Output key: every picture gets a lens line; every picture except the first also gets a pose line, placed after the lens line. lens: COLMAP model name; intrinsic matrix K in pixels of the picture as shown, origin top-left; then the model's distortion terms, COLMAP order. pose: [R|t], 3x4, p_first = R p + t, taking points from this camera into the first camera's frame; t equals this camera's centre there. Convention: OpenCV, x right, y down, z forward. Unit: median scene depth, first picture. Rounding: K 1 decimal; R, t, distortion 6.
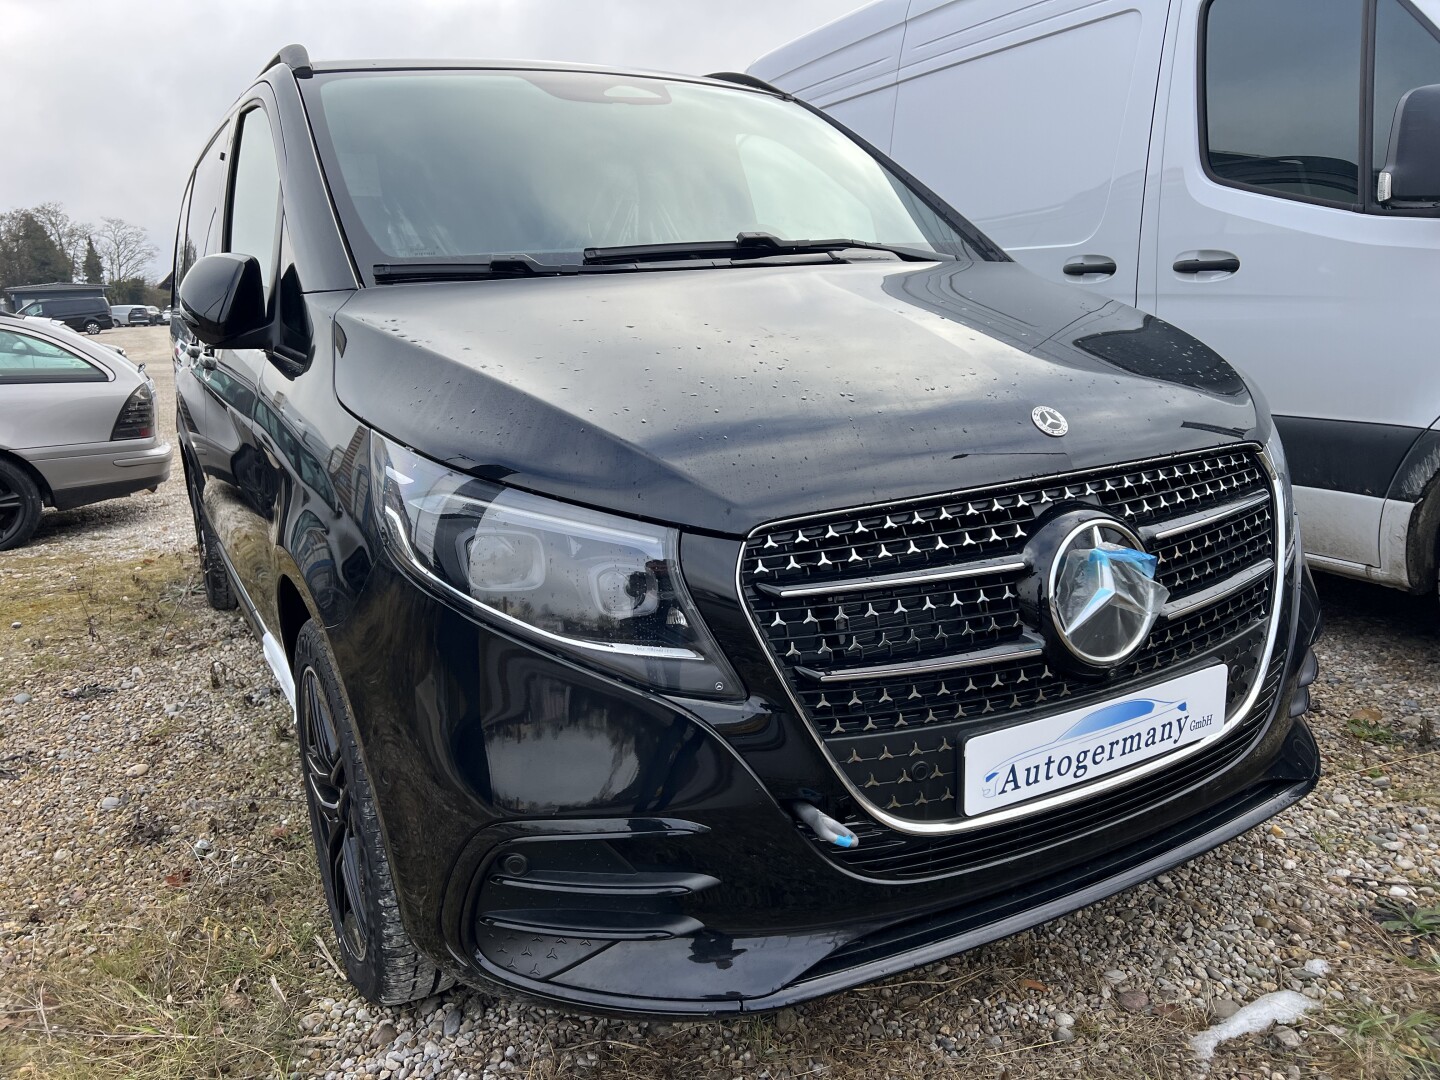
lens RADIAL K [[1121.7, 0, 713.0], [0, 1121.7, 544.8], [0, 0, 1]] dist [0.047022, -0.050019]
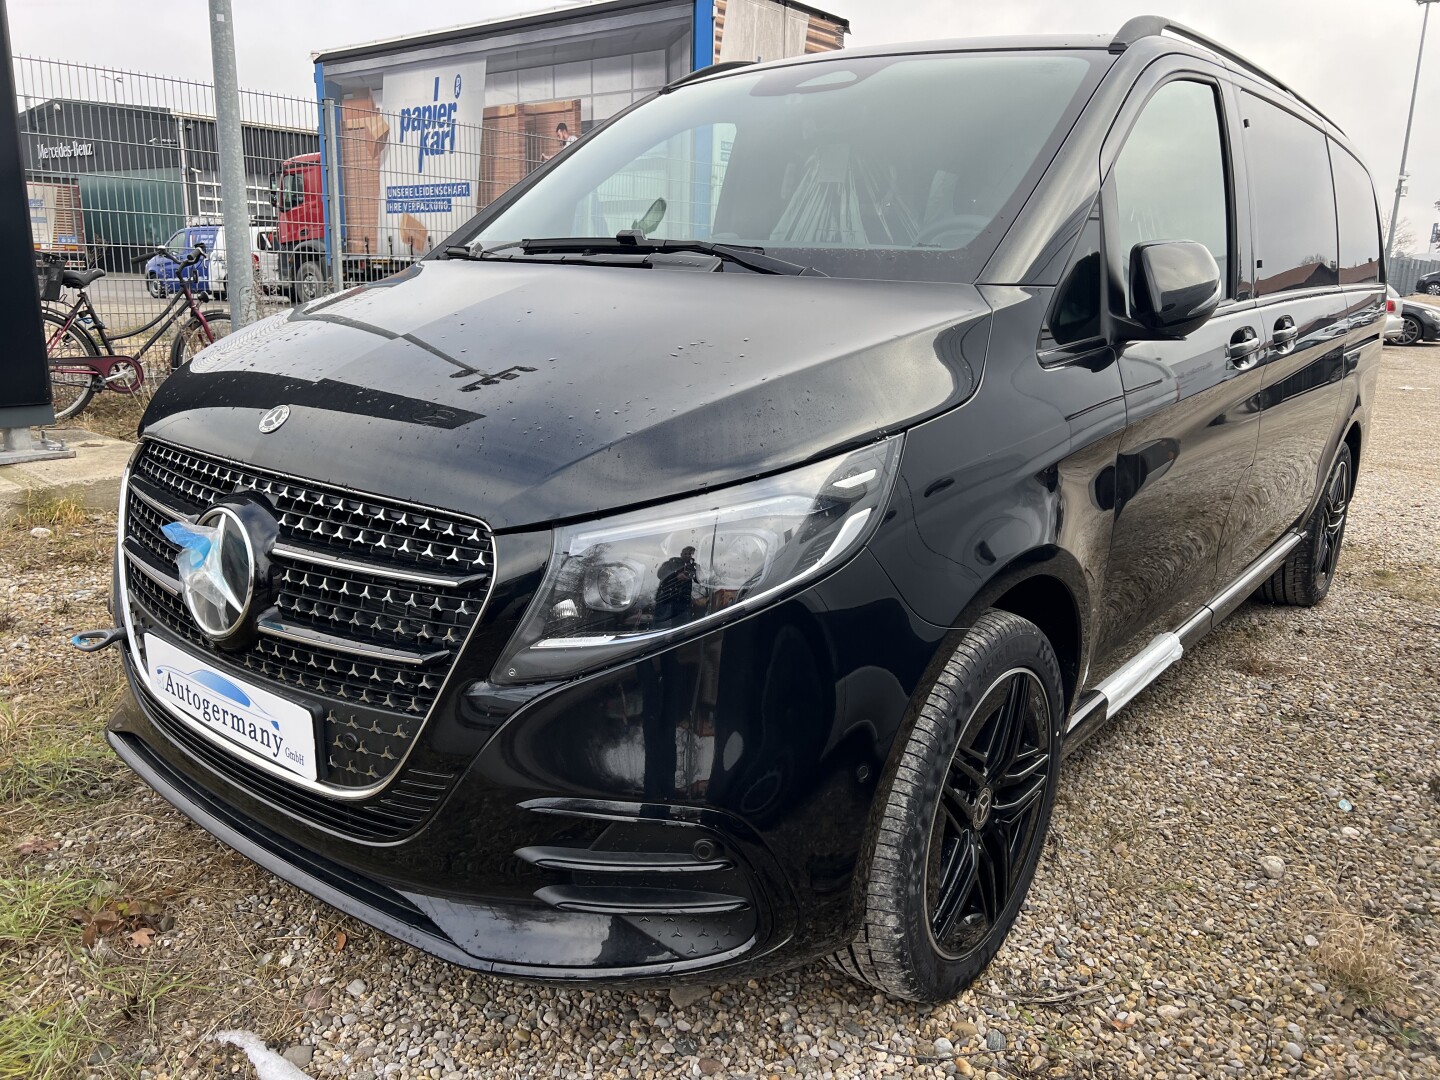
lens RADIAL K [[1121.7, 0, 725.6], [0, 1121.7, 534.2], [0, 0, 1]] dist [0.047022, -0.050019]
pose [[0.350643, 0.279873, -0.893712, 1.492282], [-0.247660, 0.948039, 0.199718, -0.337232], [0.903169, 0.151307, 0.401736, 0.986065]]
